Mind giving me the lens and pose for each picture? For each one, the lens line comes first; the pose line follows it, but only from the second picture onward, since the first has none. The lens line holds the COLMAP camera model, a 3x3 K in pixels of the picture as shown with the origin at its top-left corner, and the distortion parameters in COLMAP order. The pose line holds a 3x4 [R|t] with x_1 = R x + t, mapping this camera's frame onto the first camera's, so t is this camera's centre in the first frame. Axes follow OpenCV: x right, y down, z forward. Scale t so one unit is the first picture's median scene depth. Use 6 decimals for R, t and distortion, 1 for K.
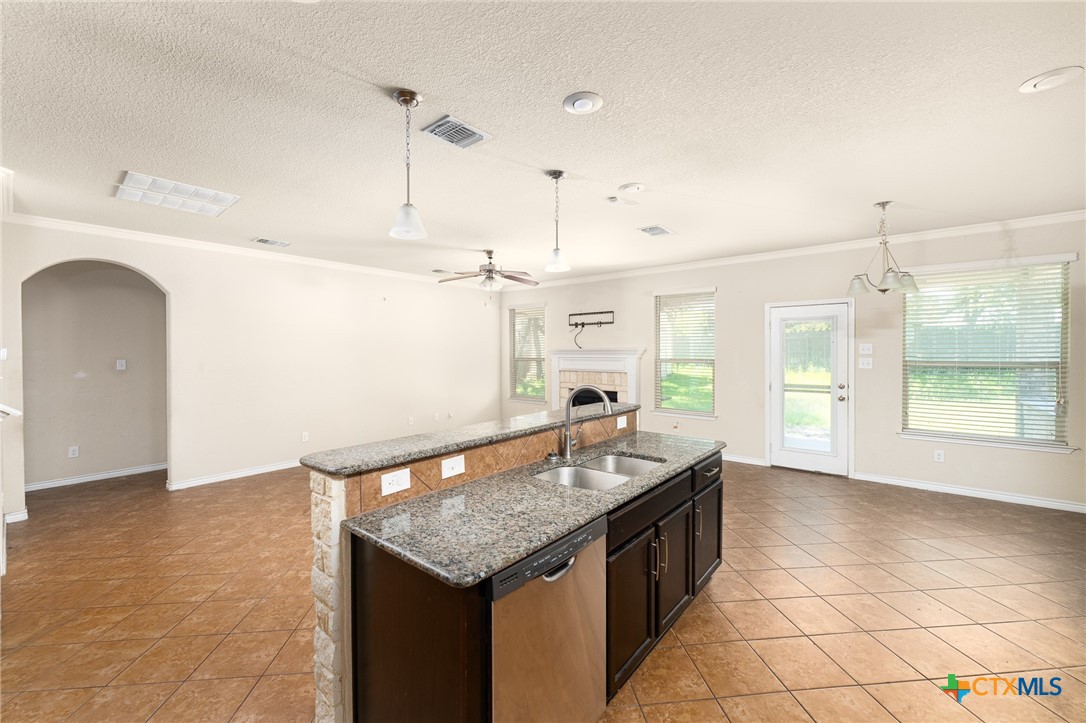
lens RADIAL K [[438.1, 0, 538.0], [0, 438.1, 354.2], [0, 0, 1]] dist [-0.000212, -0.000314]
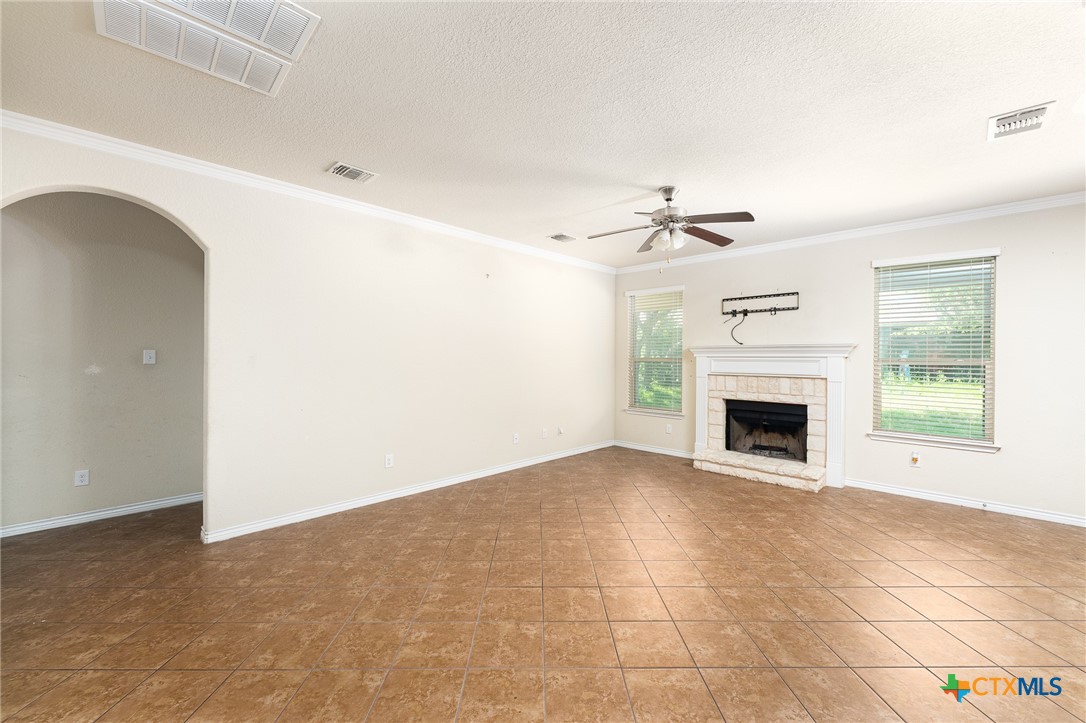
lens RADIAL K [[434.5, 0, 541.4], [0, 434.5, 359.9], [0, 0, 1]] dist [-0.000669, -0.000429]
pose [[0.996392, 0.010193, -0.084260, -0.242011], [-0.010459, 0.999942, -0.002712, 0.024390], [0.084228, 0.003584, 0.996440, 0.335319]]
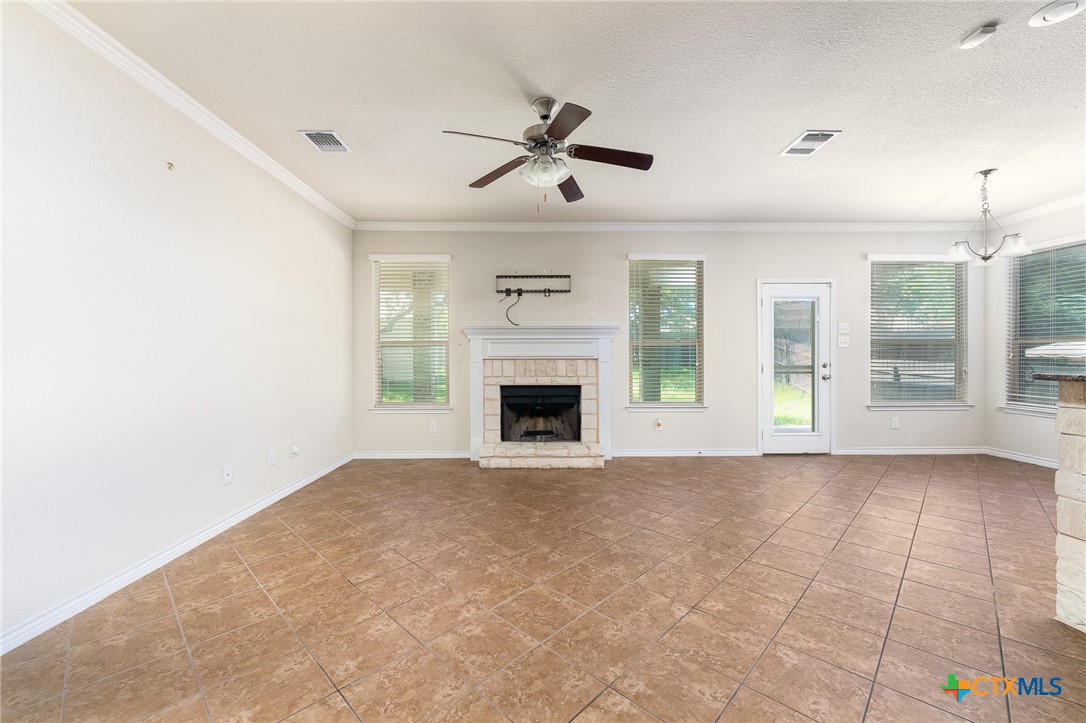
lens RADIAL K [[434.5, 0, 541.4], [0, 434.5, 359.9], [0, 0, 1]] dist [-0.000669, -0.000429]
pose [[0.761308, -0.001368, 0.648389, -0.434160], [0.005466, 0.999976, -0.004308, 0.058719], [-0.648367, 0.006823, 0.761297, 0.626992]]
